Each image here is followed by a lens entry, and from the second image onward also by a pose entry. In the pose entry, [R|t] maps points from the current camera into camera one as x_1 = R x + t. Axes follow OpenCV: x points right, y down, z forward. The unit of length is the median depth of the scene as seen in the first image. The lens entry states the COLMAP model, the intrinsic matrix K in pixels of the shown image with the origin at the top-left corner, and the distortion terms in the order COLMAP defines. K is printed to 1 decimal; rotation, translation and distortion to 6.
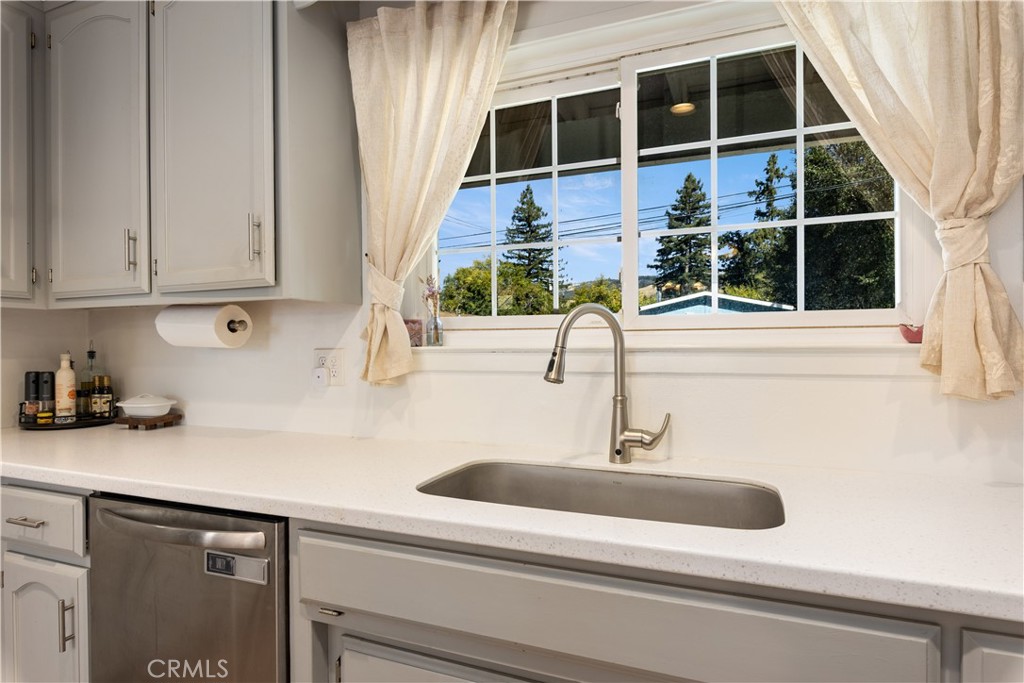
lens RADIAL K [[580.1, 0, 509.7], [0, 580.1, 341.5], [0, 0, 1]] dist [-0.001649, -0.004459]
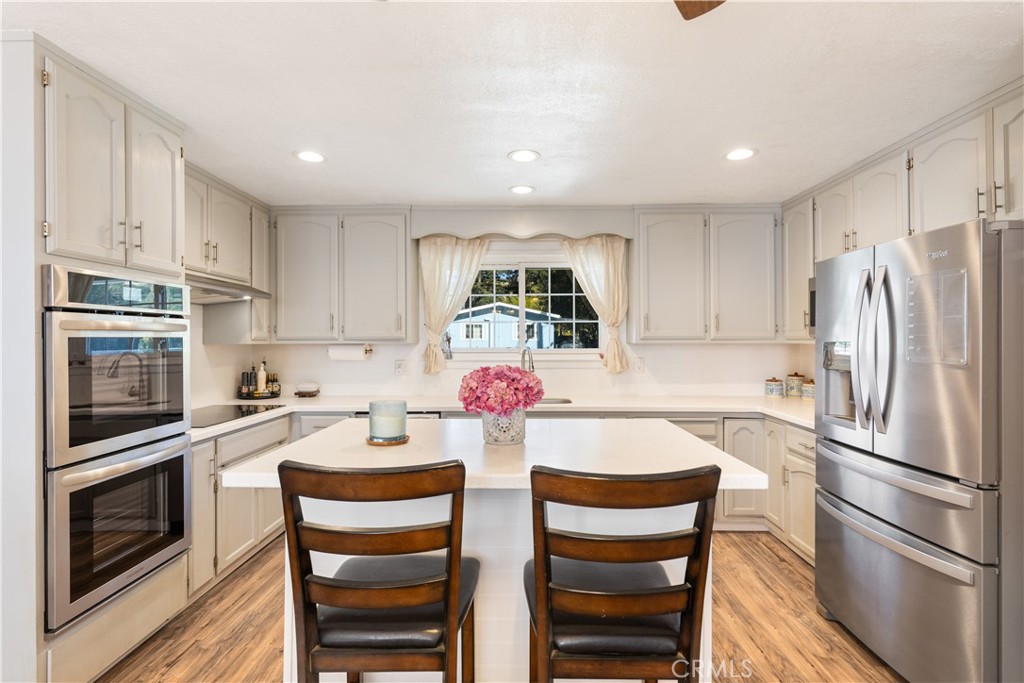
lens RADIAL K [[485.5, 0, 510.1], [0, 485.5, 341.6], [0, 0, 1]] dist [-0.006103, -0.000865]
pose [[0.941828, 0.001589, 0.336090, -0.731980], [-0.002153, 0.999997, 0.001306, -0.090400], [-0.336087, -0.001953, 0.941829, -1.407327]]
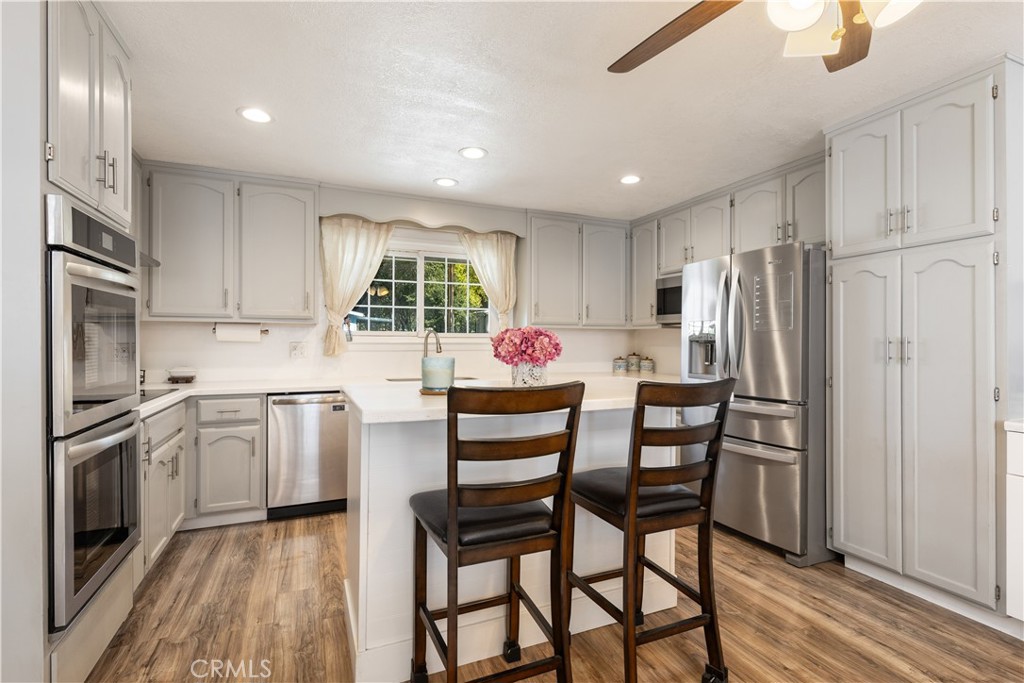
lens RADIAL K [[485.5, 0, 504.0], [0, 485.5, 346.3], [0, 0, 1]] dist [-0.006103, -0.000865]
pose [[0.719927, 0.003299, 0.694042, -1.370492], [-0.008418, 0.999957, 0.003979, 0.016084], [-0.693999, -0.008706, 0.719923, -1.284998]]
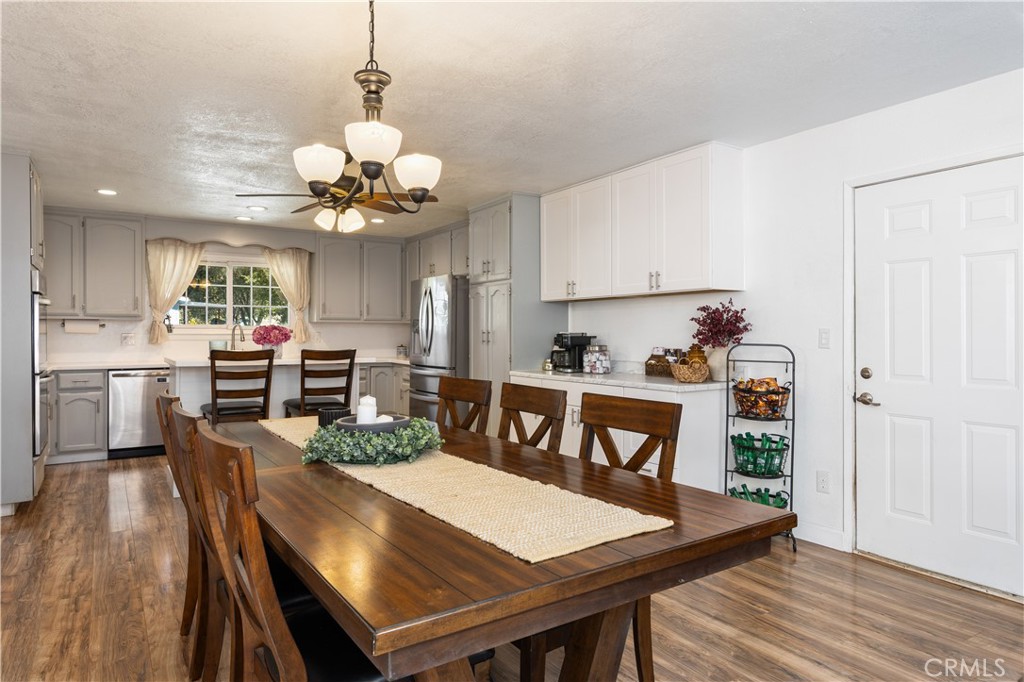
lens RADIAL K [[683.2, 0, 521.1], [0, 683.2, 340.2], [0, 0, 1]] dist [0.002342, -0.004774]
pose [[0.595662, 0.000514, 0.803235, -2.514796], [-0.005726, 0.999977, 0.003606, 0.027323], [-0.803215, -0.006748, 0.595651, -3.609029]]
